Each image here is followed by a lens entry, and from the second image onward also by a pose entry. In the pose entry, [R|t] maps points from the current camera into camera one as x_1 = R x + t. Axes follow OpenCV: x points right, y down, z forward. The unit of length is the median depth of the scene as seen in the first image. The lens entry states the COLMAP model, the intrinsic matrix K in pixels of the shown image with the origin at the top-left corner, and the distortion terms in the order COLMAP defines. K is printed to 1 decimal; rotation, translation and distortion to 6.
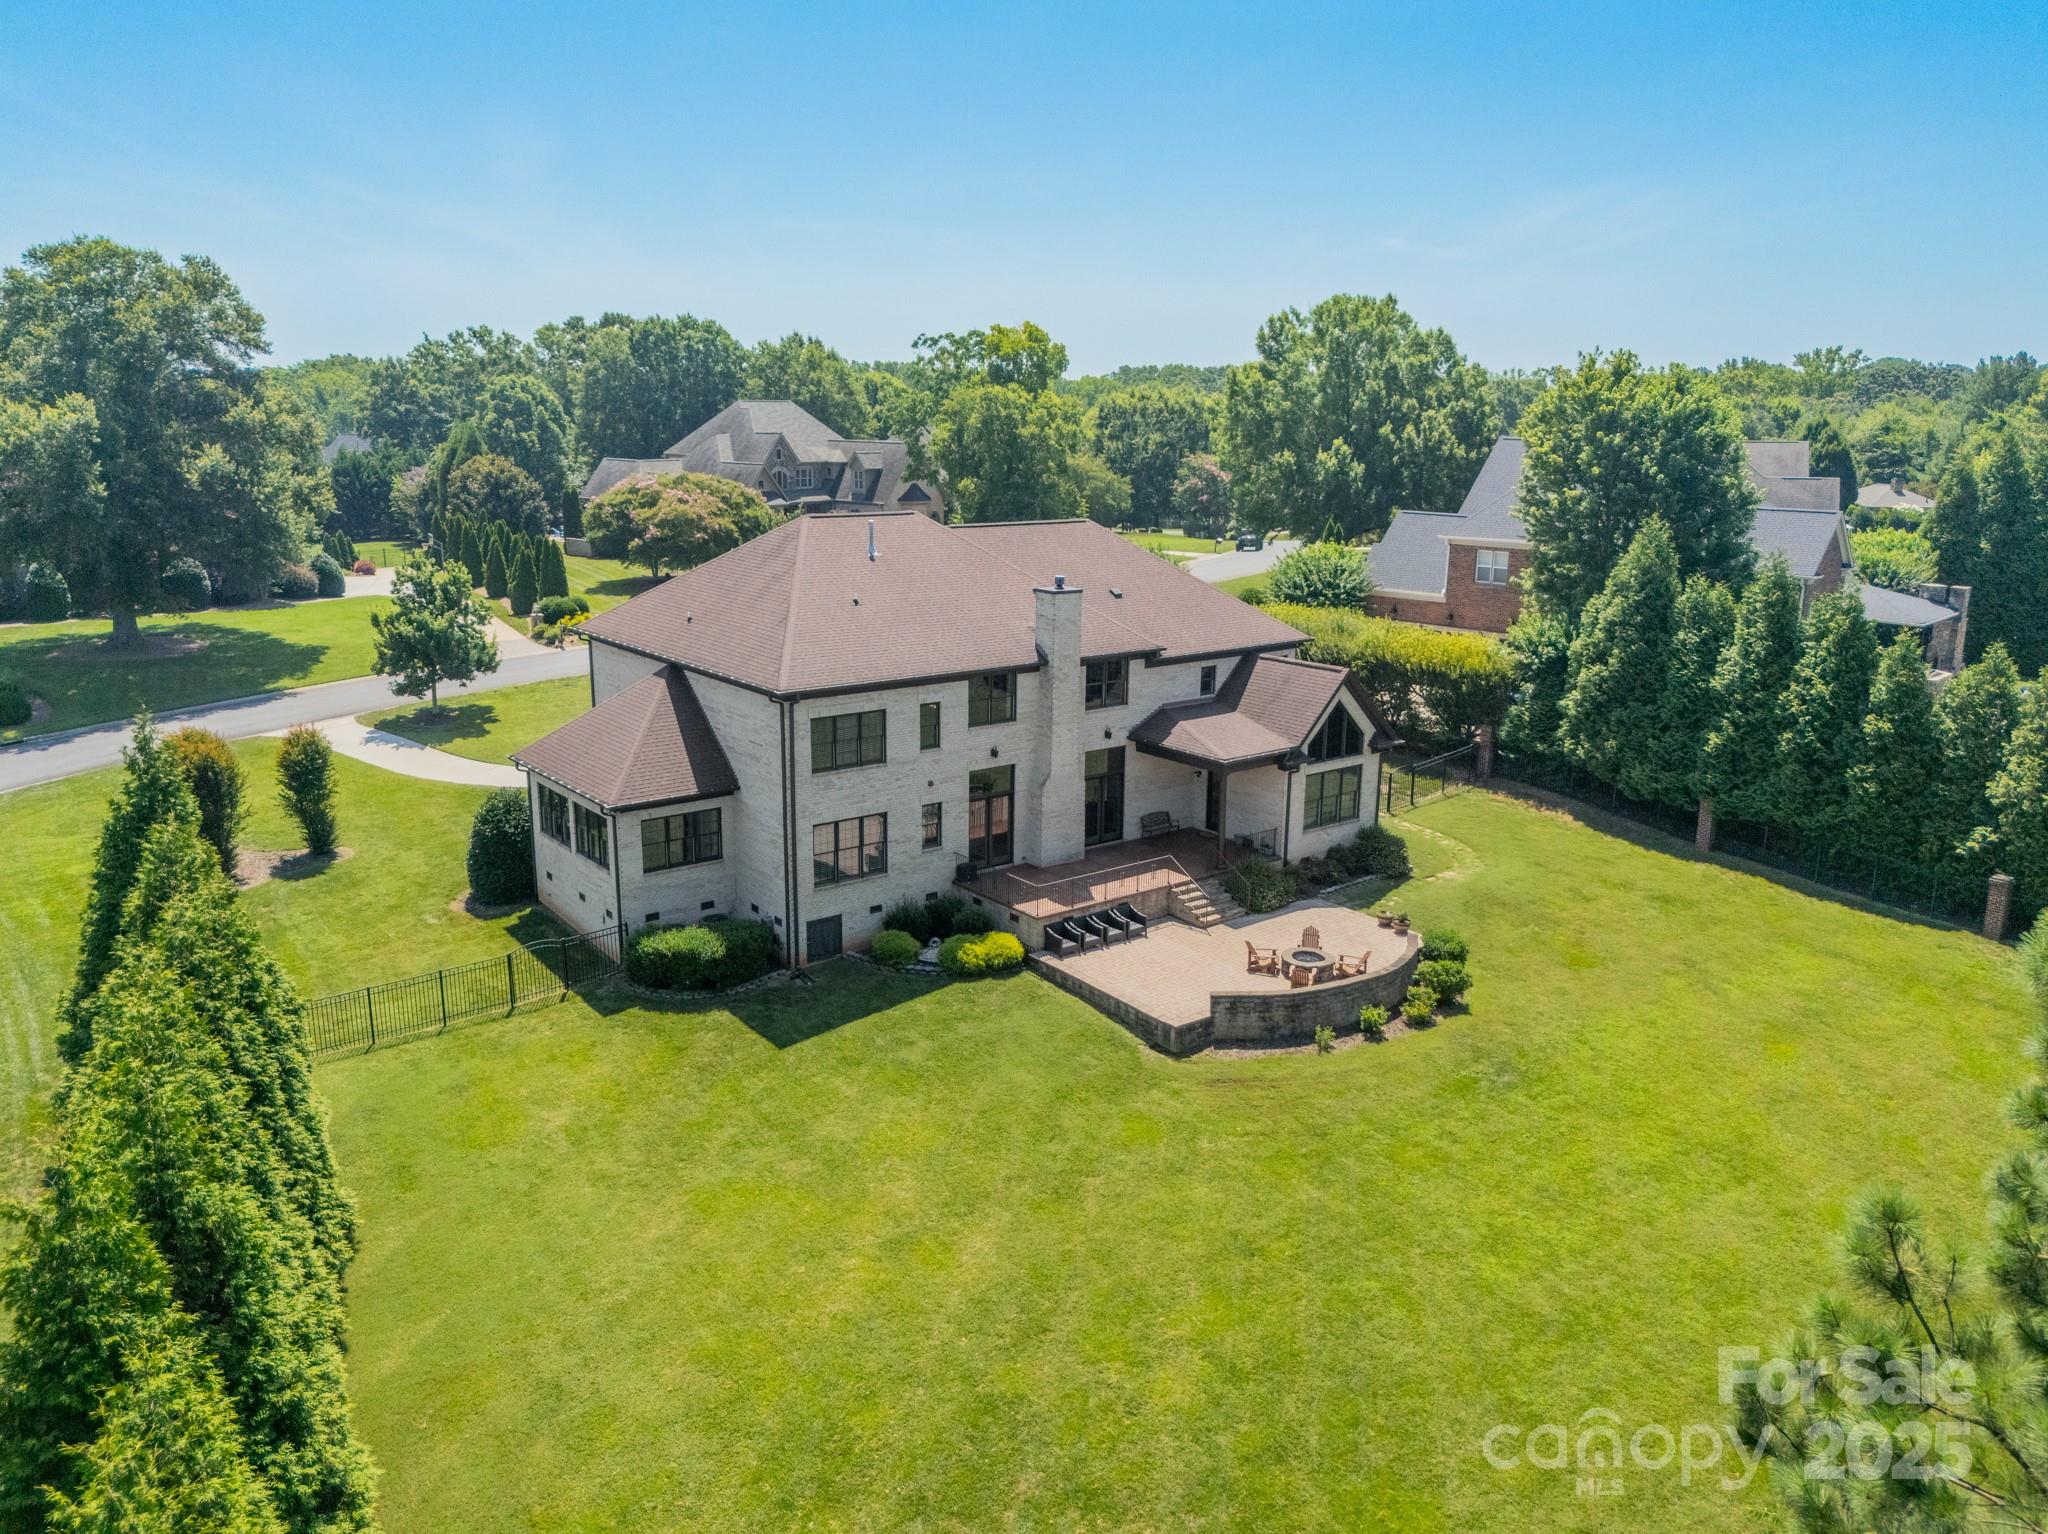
lens RADIAL K [[1426.1, 0, 1024.0], [0, 1426.1, 767.0], [0, 0, 1]] dist [0.076390, -0.085880]
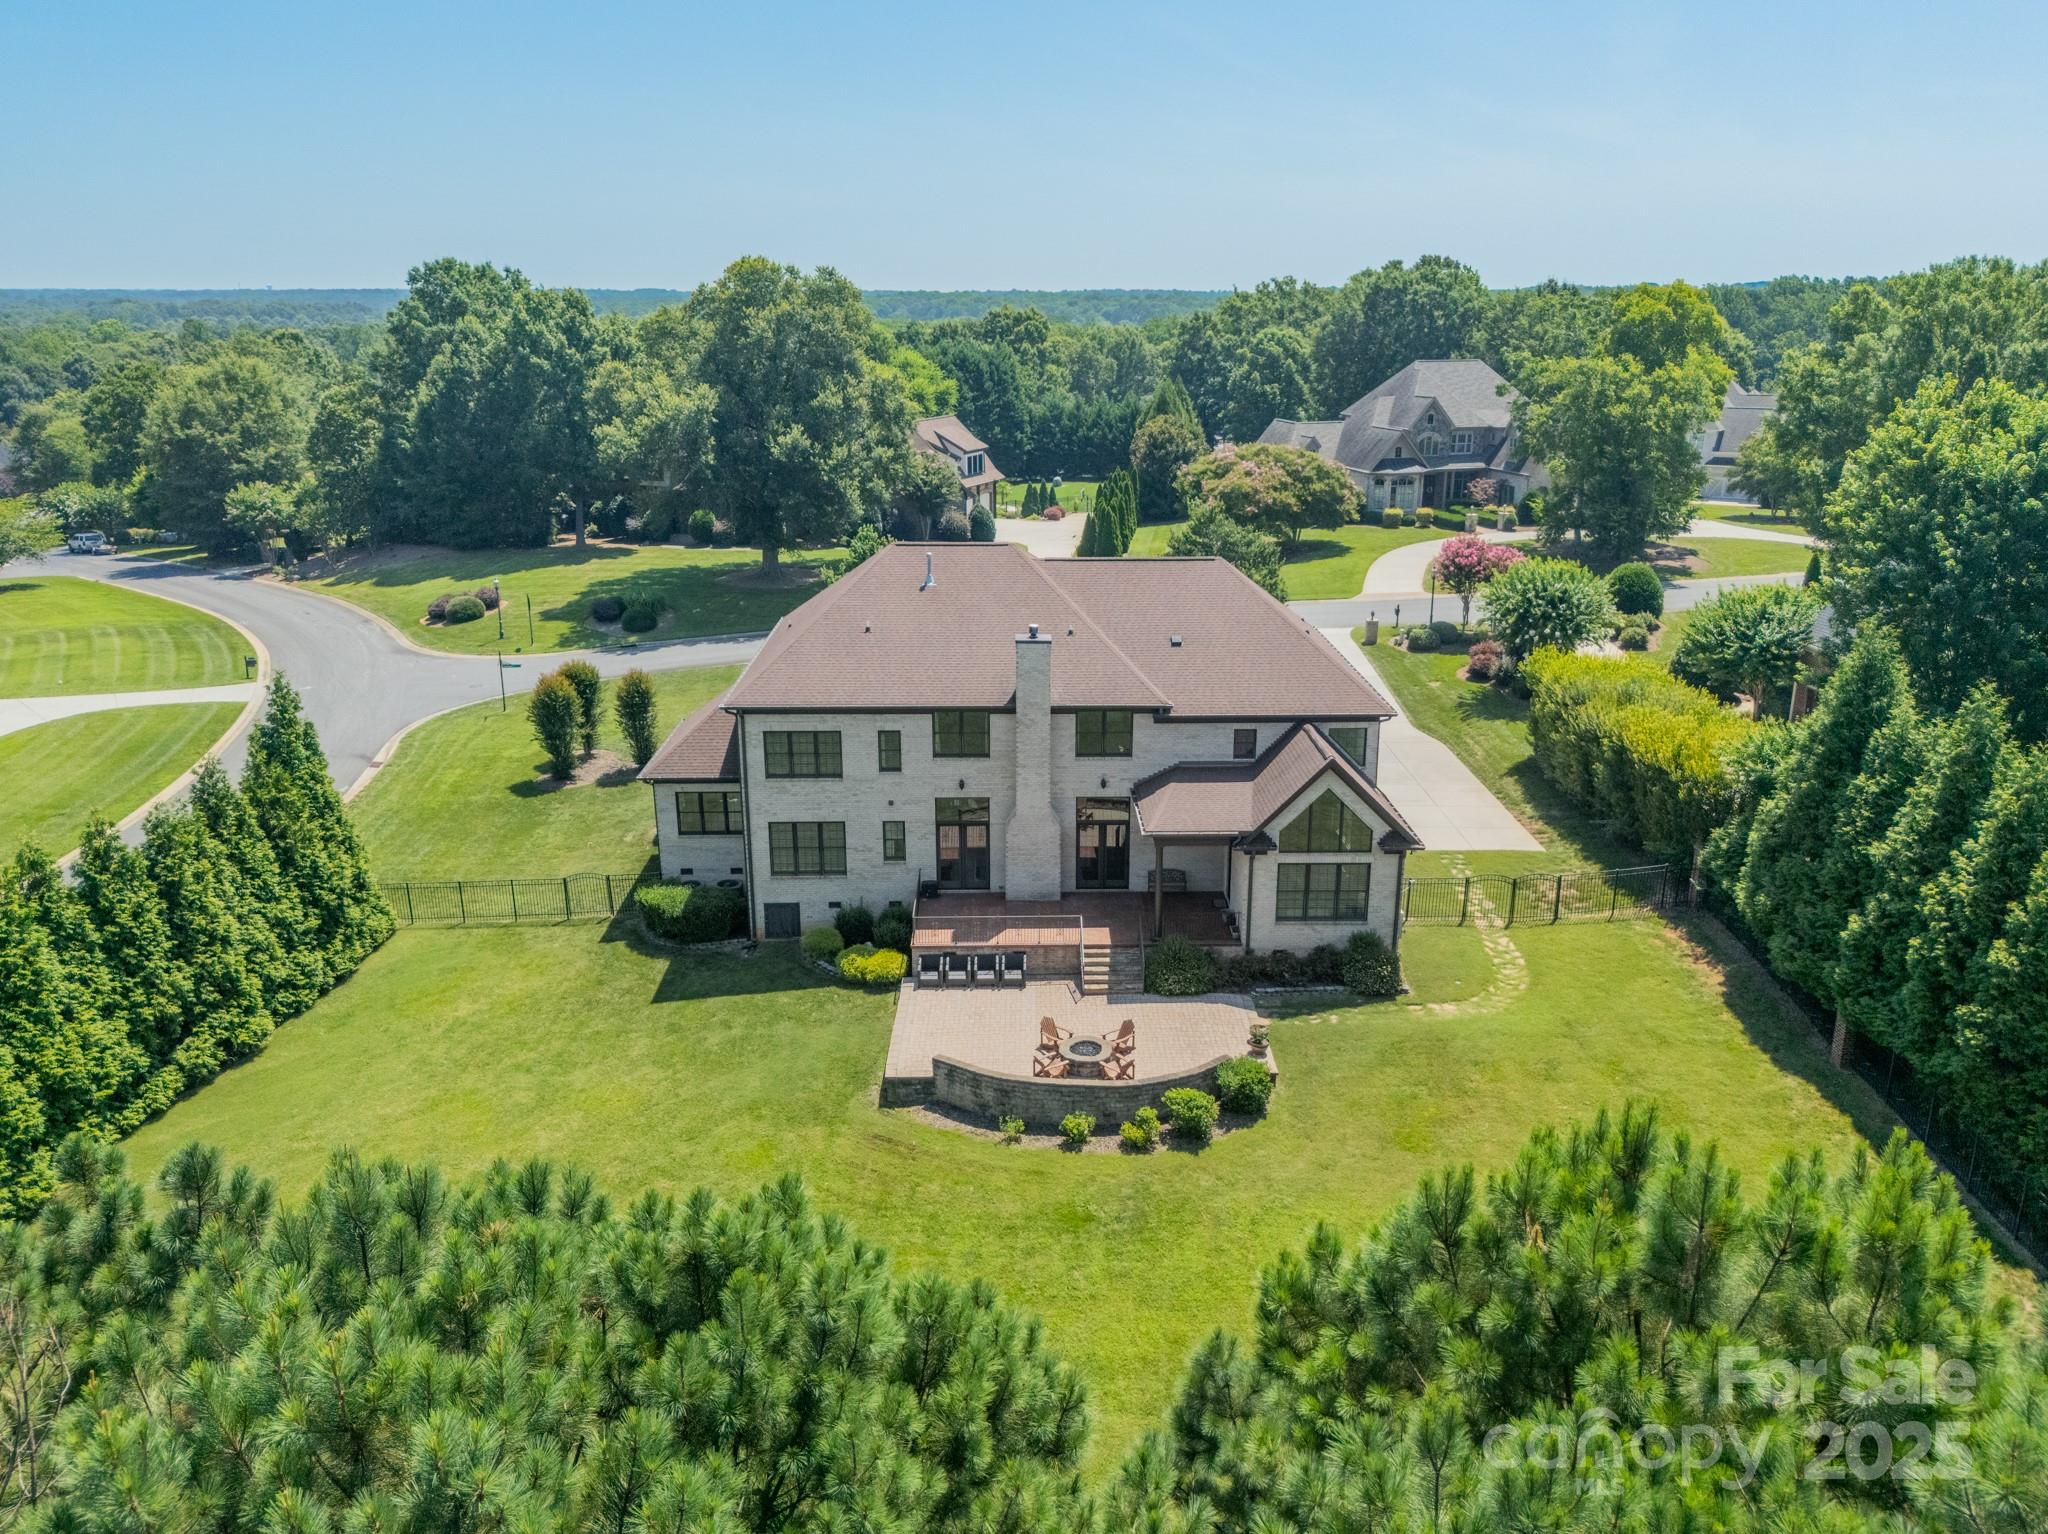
lens RADIAL K [[1421.6, 0, 1024.0], [0, 1421.6, 767.0], [0, 0, 1]] dist [0.060326, -0.002201]
pose [[0.822632, 0.163000, -0.544709, 0.589106], [-0.136435, 0.986626, 0.089193, -0.123056], [0.551962, 0.000945, 0.833868, 0.144627]]
